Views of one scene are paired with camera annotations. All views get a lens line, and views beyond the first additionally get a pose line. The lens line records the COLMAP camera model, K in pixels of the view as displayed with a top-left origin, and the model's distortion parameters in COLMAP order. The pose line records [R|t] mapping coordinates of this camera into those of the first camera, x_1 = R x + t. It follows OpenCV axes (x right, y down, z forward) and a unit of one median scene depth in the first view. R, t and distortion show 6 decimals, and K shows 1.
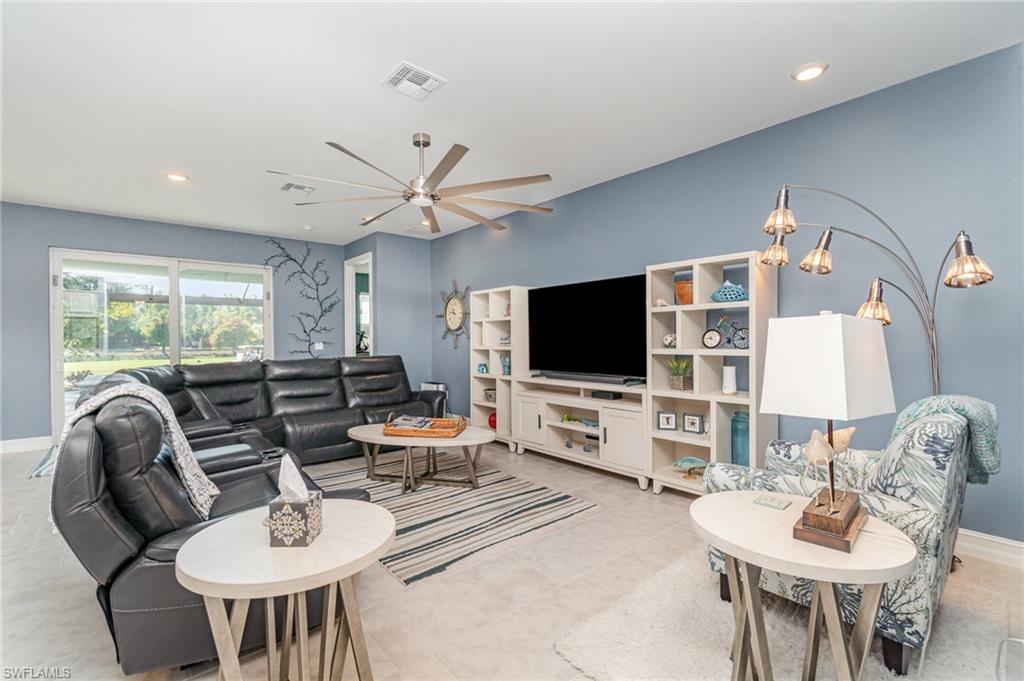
lens RADIAL K [[446.7, 0, 514.1], [0, 446.7, 338.7], [0, 0, 1]] dist [-0.001328, -0.000584]
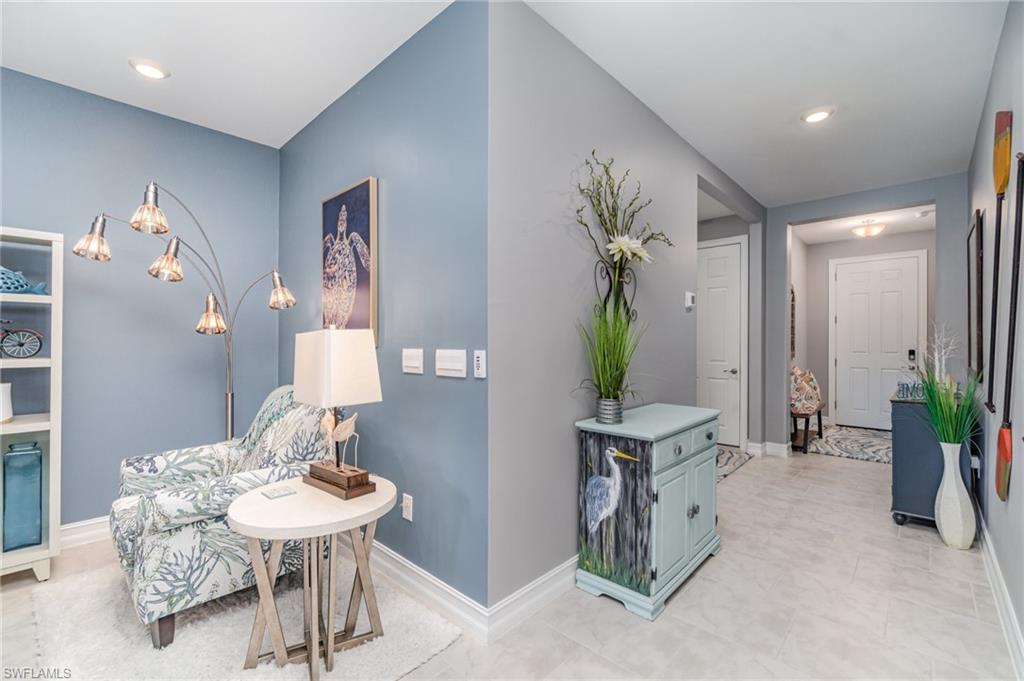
lens RADIAL K [[446.7, 0, 514.1], [0, 446.7, 338.7], [0, 0, 1]] dist [-0.001328, -0.000584]
pose [[-0.113045, 0.008176, 0.993556, -0.287908], [-0.009205, 0.999915, -0.009276, -0.009156], [-0.993547, -0.010194, -0.112960, 0.247223]]
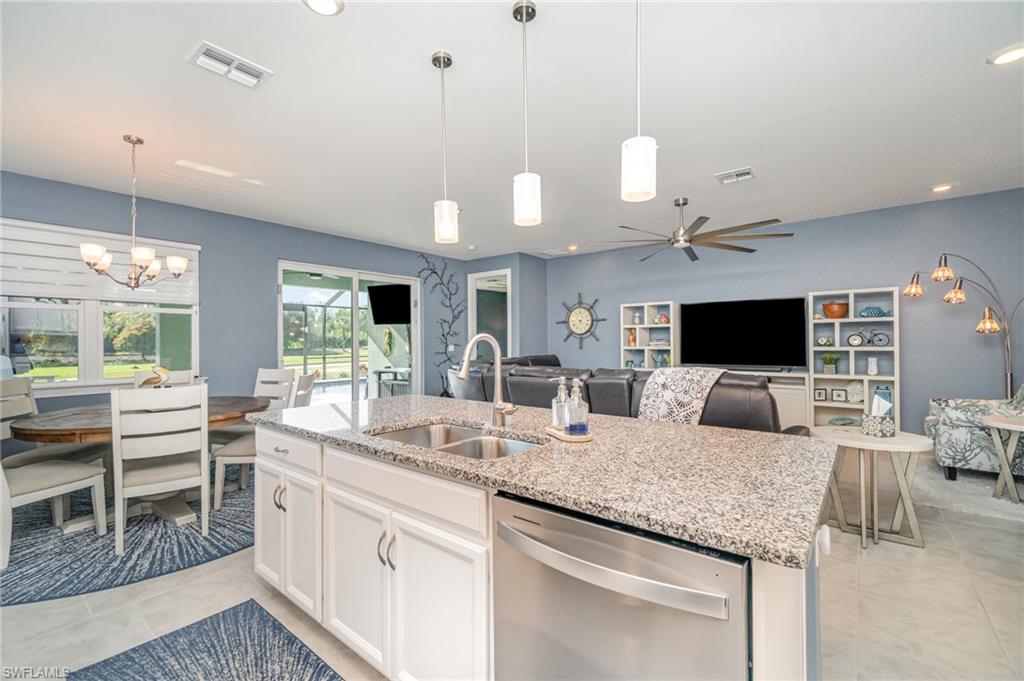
lens RADIAL K [[443.8, 0, 502.8], [0, 443.8, 341.0], [0, 0, 1]] dist [0.000262, -0.000139]
pose [[0.982518, -0.004538, 0.186113, -1.021753], [0.004324, 0.999989, 0.001557, -0.004982], [-0.186118, -0.000725, 0.982527, -0.286797]]
